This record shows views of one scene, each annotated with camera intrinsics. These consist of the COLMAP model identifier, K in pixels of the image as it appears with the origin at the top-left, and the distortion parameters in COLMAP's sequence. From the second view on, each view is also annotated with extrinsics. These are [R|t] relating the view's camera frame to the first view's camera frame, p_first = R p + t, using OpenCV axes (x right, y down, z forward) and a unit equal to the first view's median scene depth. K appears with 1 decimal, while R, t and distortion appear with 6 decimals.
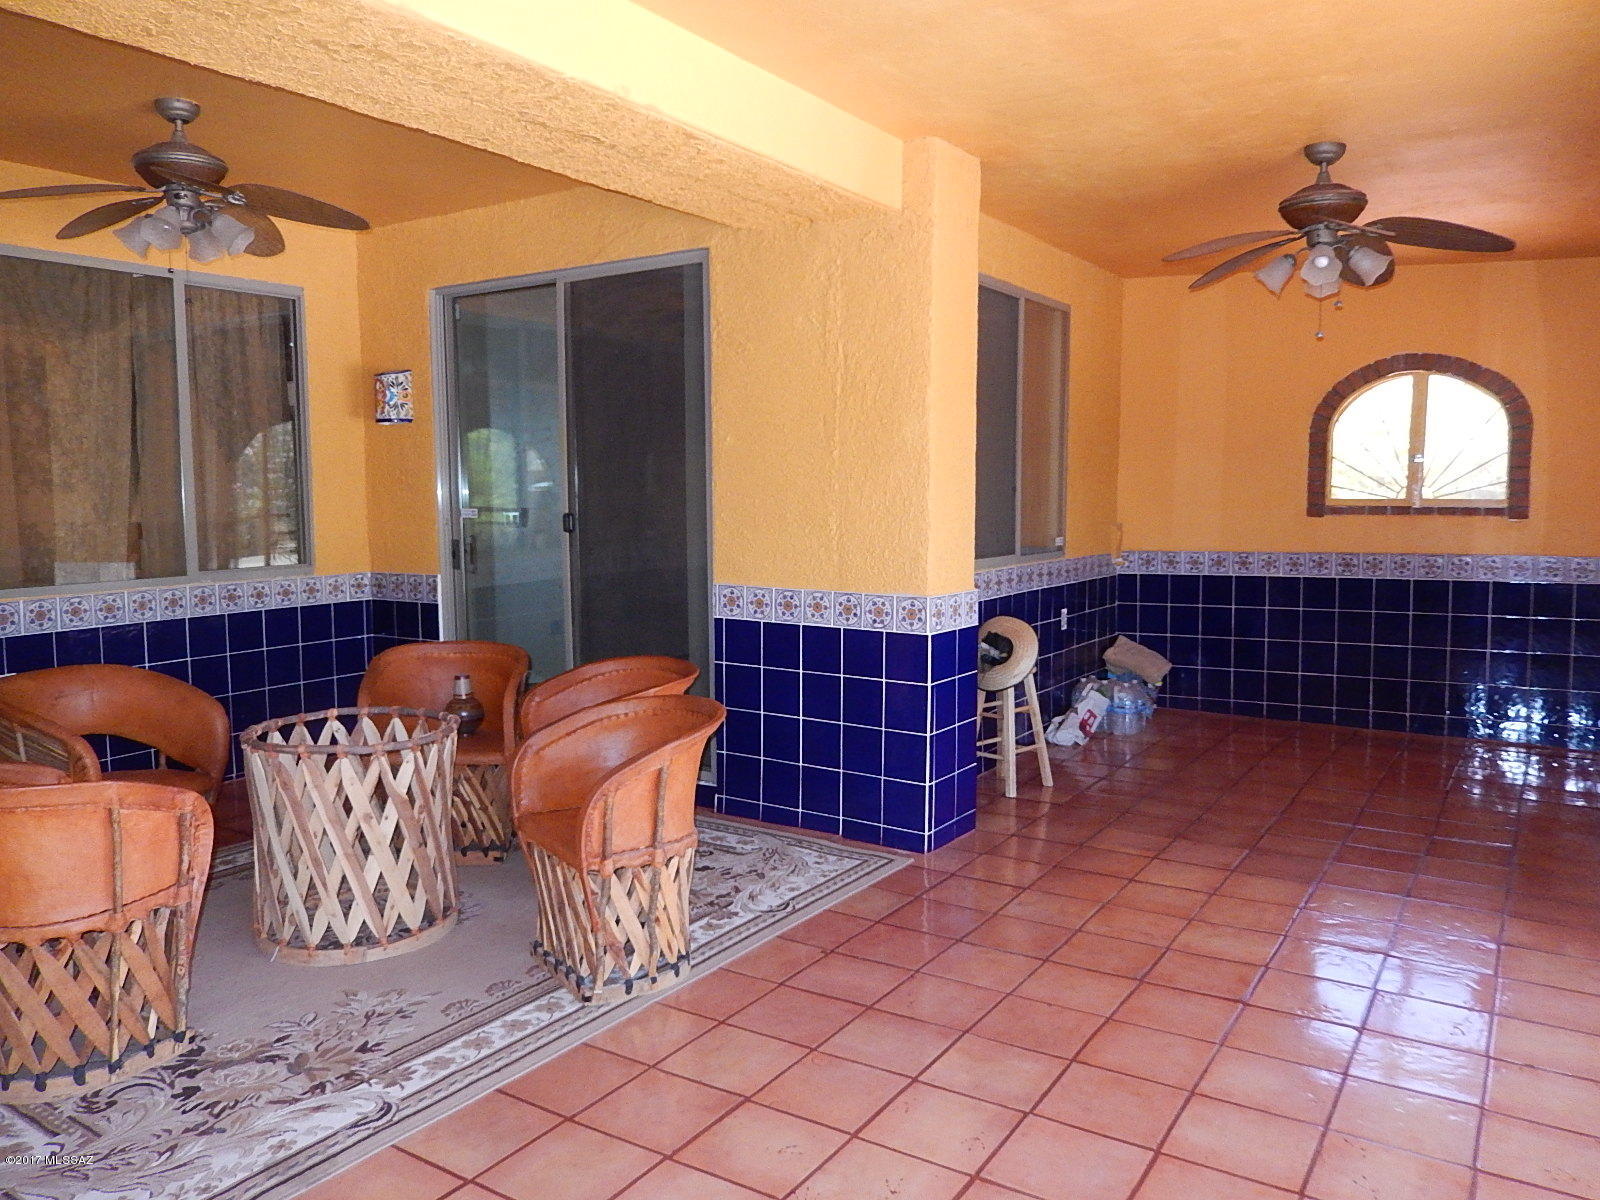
lens RADIAL K [[1193.5, 0, 801.7], [0, 1193.5, 597.2], [0, 0, 1]] dist [-0.013732, 0.007646]
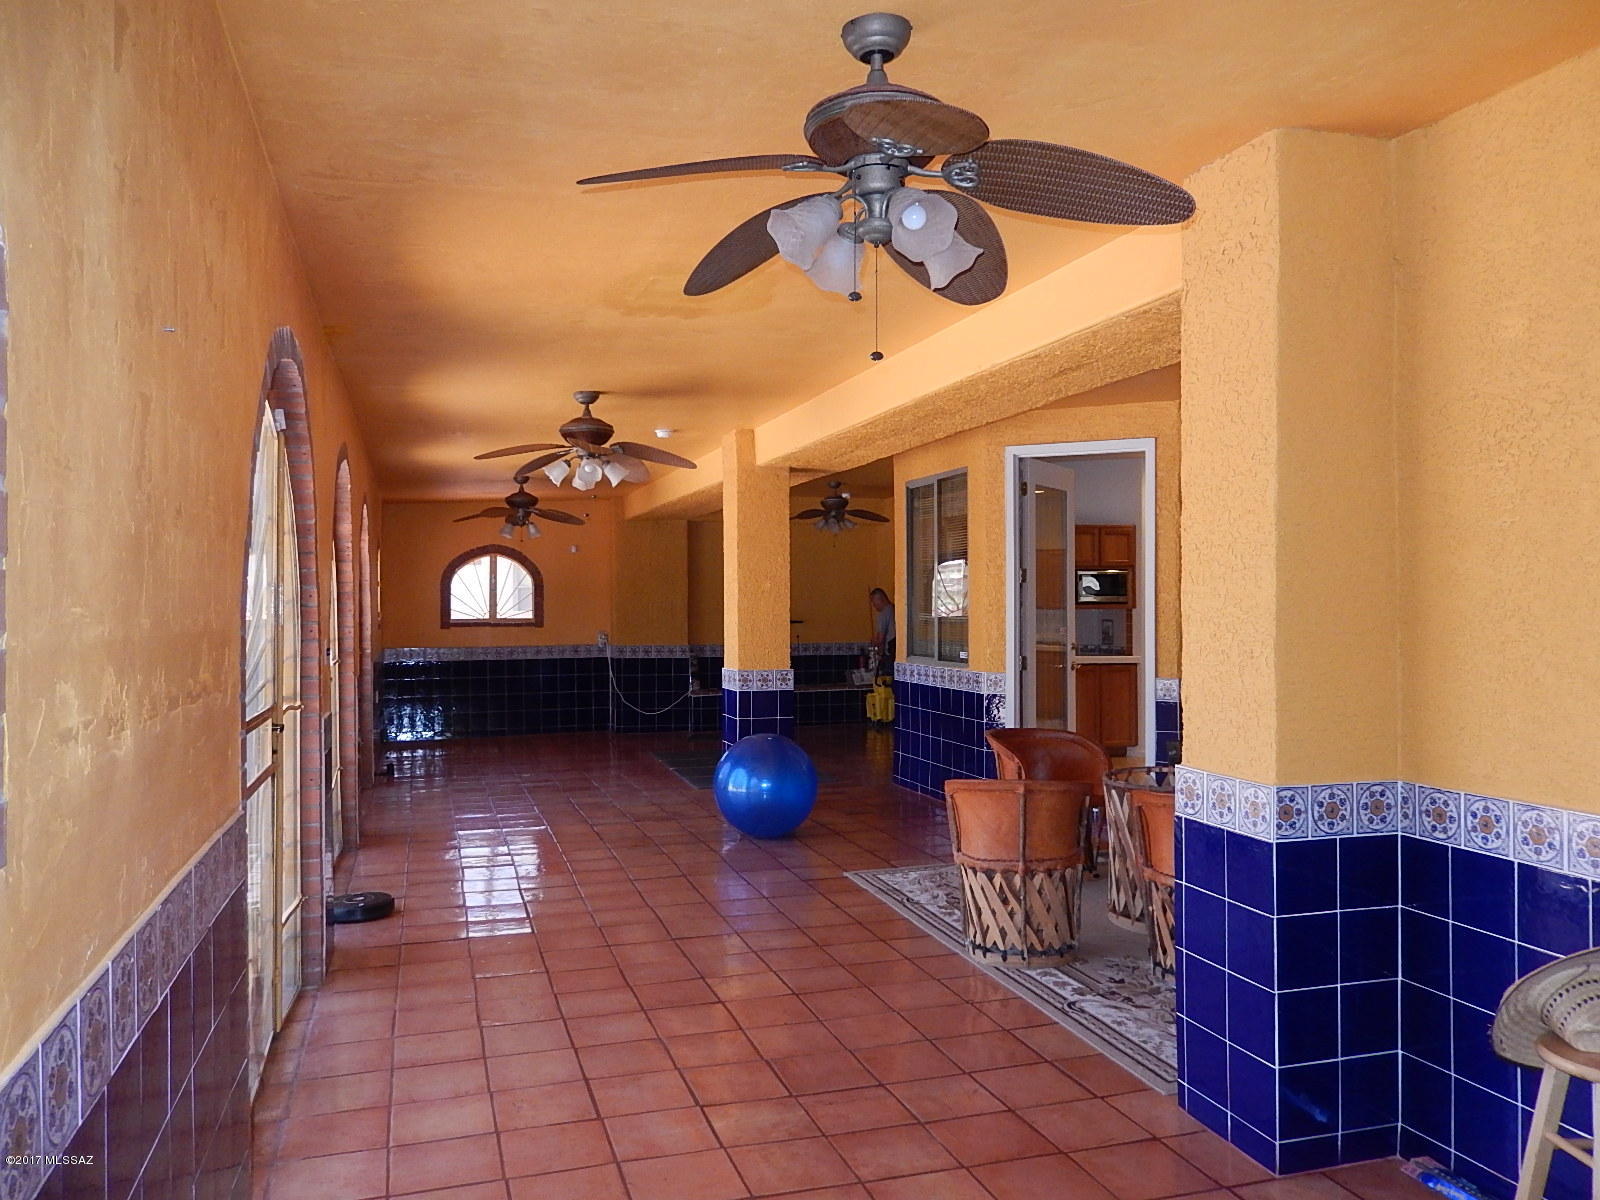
lens RADIAL K [[1193.5, 0, 802.0], [0, 1193.5, 604.2], [0, 0, 1]] dist [-0.013732, 0.007646]
pose [[-0.640783, -0.002928, -0.767717, 0.960084], [-0.077560, 0.995123, 0.060941, -0.146276], [0.763794, 0.098594, -0.637885, 1.456360]]
